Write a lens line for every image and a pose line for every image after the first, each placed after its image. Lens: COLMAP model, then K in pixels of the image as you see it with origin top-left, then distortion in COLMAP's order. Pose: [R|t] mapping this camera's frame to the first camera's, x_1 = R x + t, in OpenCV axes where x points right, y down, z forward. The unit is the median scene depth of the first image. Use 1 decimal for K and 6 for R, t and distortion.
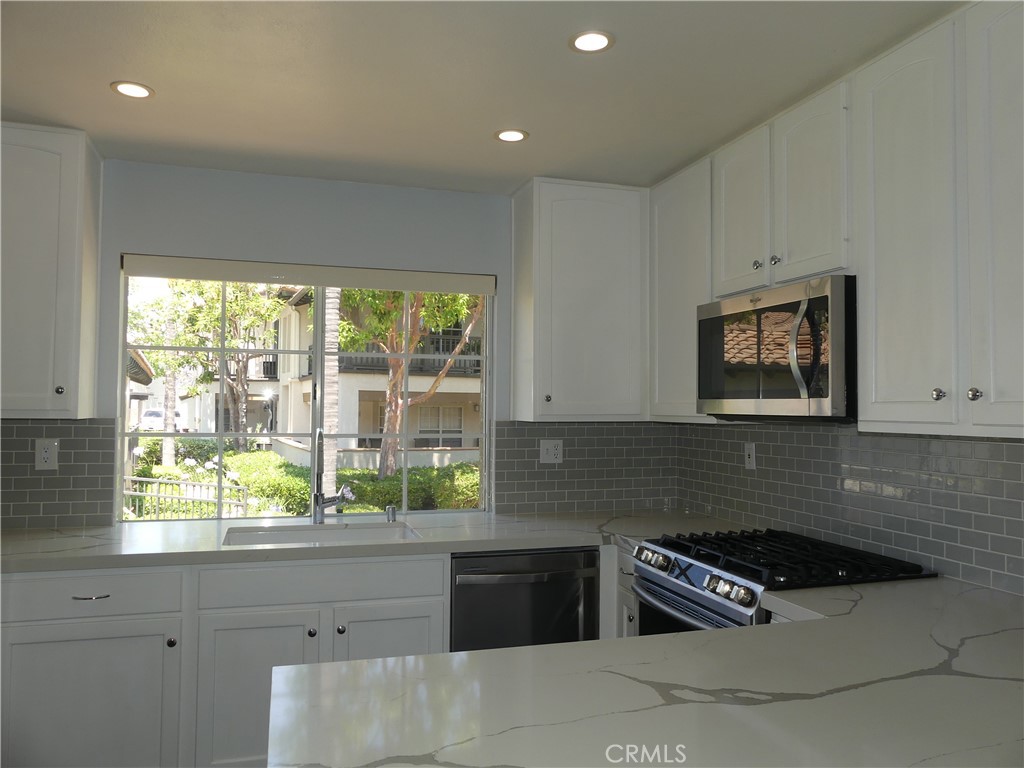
lens RADIAL K [[766.4, 0, 512.0], [0, 766.4, 384.0], [0, 0, 1]] dist [-0.053436, 0.054258]
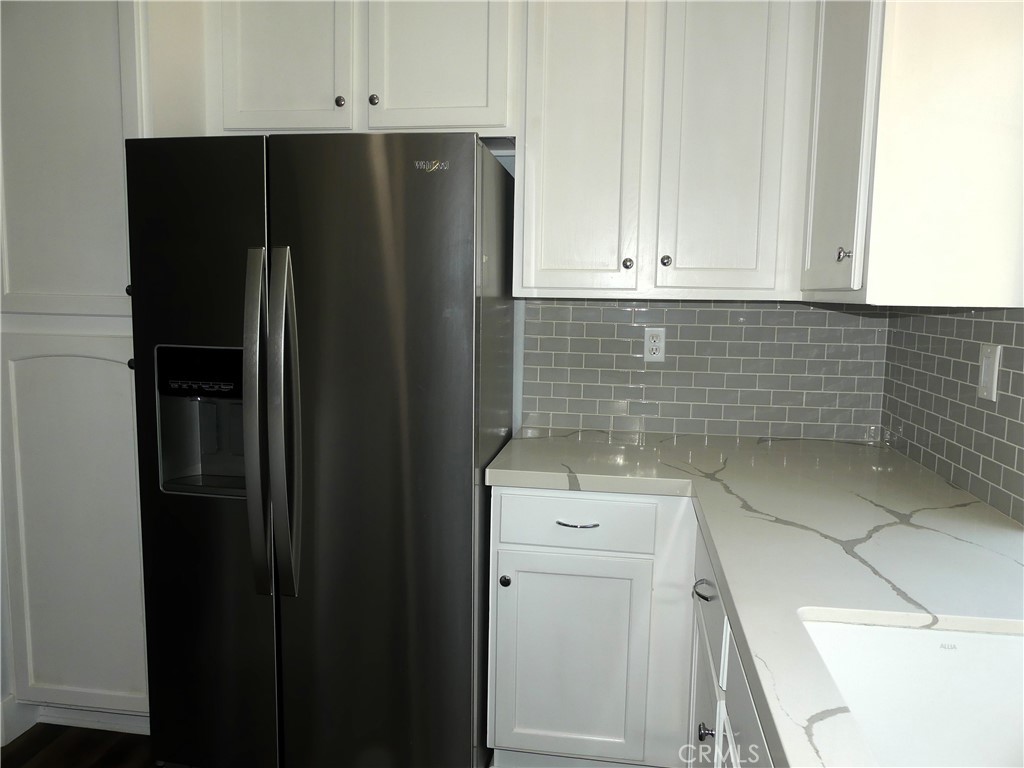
lens RADIAL K [[766.4, 0, 512.0], [0, 766.4, 384.0], [0, 0, 1]] dist [-0.053436, 0.054258]
pose [[-0.439934, 0.087679, -0.893740, 0.039144], [0.013739, 0.995763, 0.090925, 0.041655], [0.897925, 0.027721, -0.439274, 0.849356]]
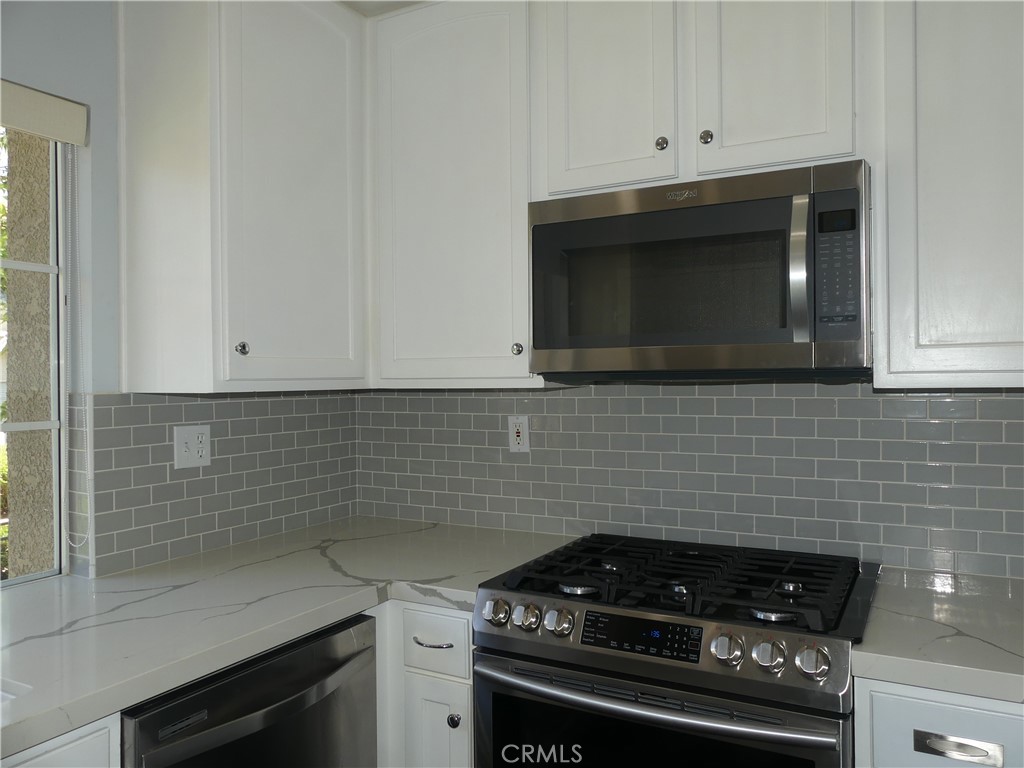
lens RADIAL K [[766.4, 0, 512.0], [0, 766.4, 384.0], [0, 0, 1]] dist [-0.053436, 0.054258]
pose [[0.719172, -0.015762, 0.694653, -0.184361], [-0.007067, 0.999525, 0.029996, 0.026123], [-0.694796, -0.026481, 0.718719, 0.481005]]
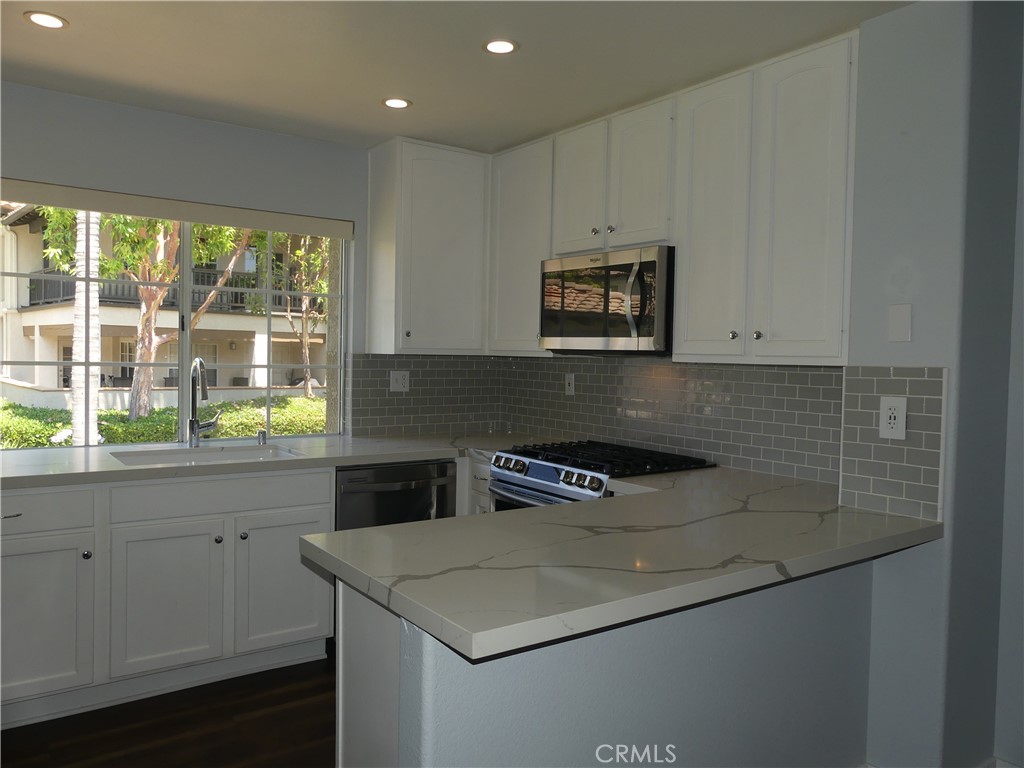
lens RADIAL K [[766.4, 0, 512.0], [0, 766.4, 384.0], [0, 0, 1]] dist [-0.053436, 0.054258]
pose [[0.946501, 0.000919, 0.322699, -0.173713], [-0.025597, 0.997059, 0.072238, 0.006481], [-0.321683, -0.076633, 0.943741, -0.139305]]
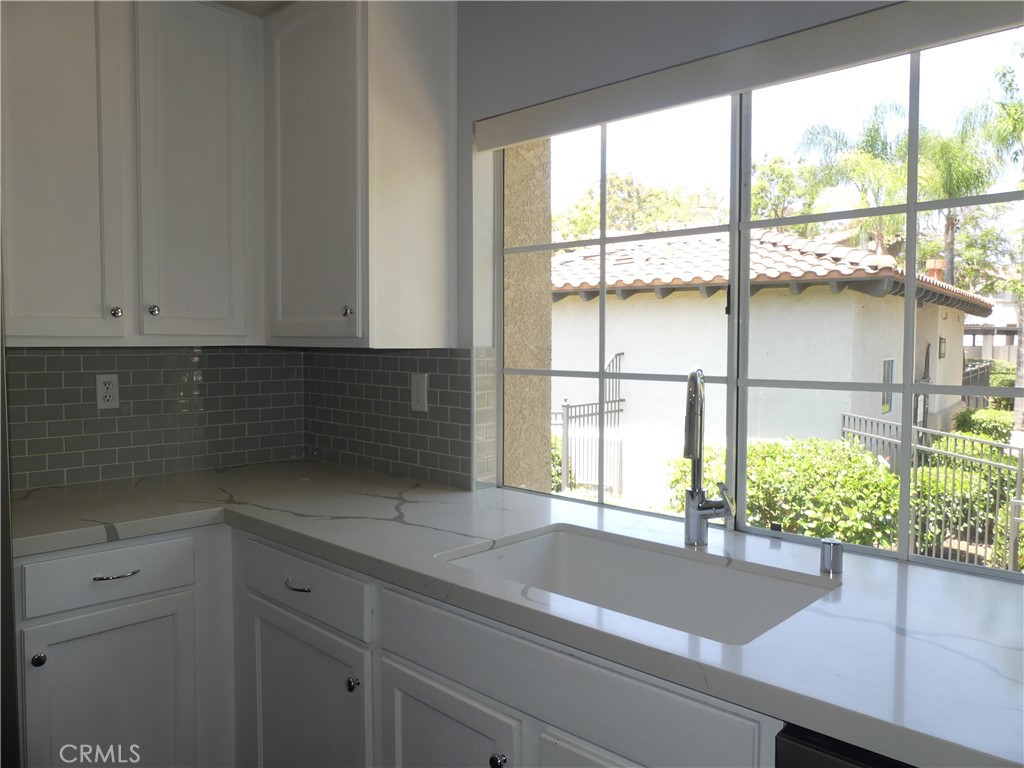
lens RADIAL K [[766.4, 0, 512.0], [0, 766.4, 384.0], [0, 0, 1]] dist [-0.053436, 0.054258]
pose [[0.483489, 0.038966, -0.874483, 0.144711], [0.033430, 0.997458, 0.062928, 0.032041], [0.874712, -0.059659, 0.480957, 0.630496]]
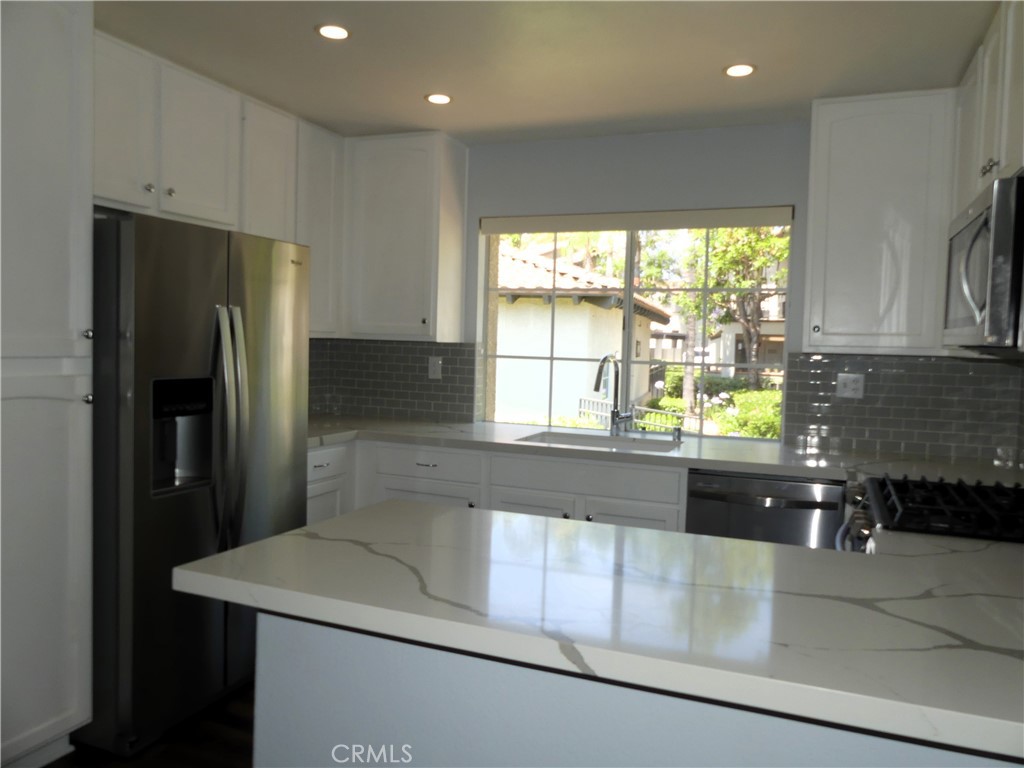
lens RADIAL K [[766.4, 0, 512.0], [0, 766.4, 384.0], [0, 0, 1]] dist [-0.053436, 0.054258]
pose [[0.771369, 0.046975, -0.634652, 0.362075], [0.001500, 0.997135, 0.075628, 0.014534], [0.636386, -0.059289, 0.769089, -0.000462]]
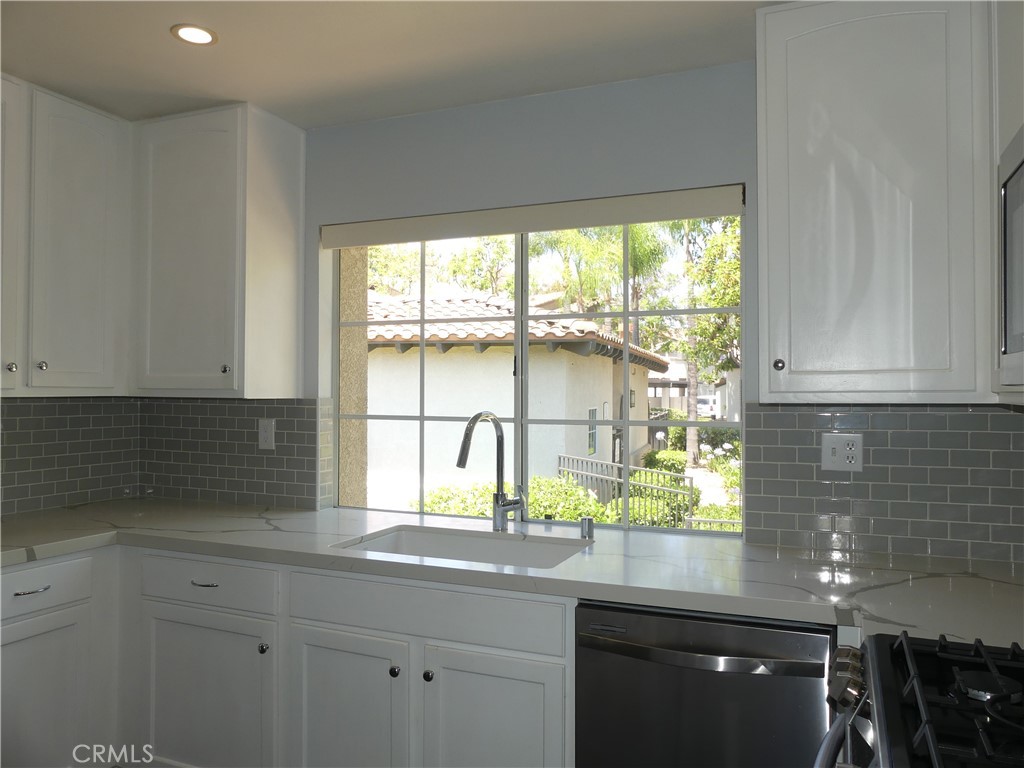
lens RADIAL K [[766.4, 0, 512.0], [0, 766.4, 384.0], [0, 0, 1]] dist [-0.053436, 0.054258]
pose [[0.762393, -0.014380, -0.646955, 0.271429], [0.024918, 0.999664, 0.007144, 0.024388], [0.646635, -0.021568, 0.762495, 0.398058]]
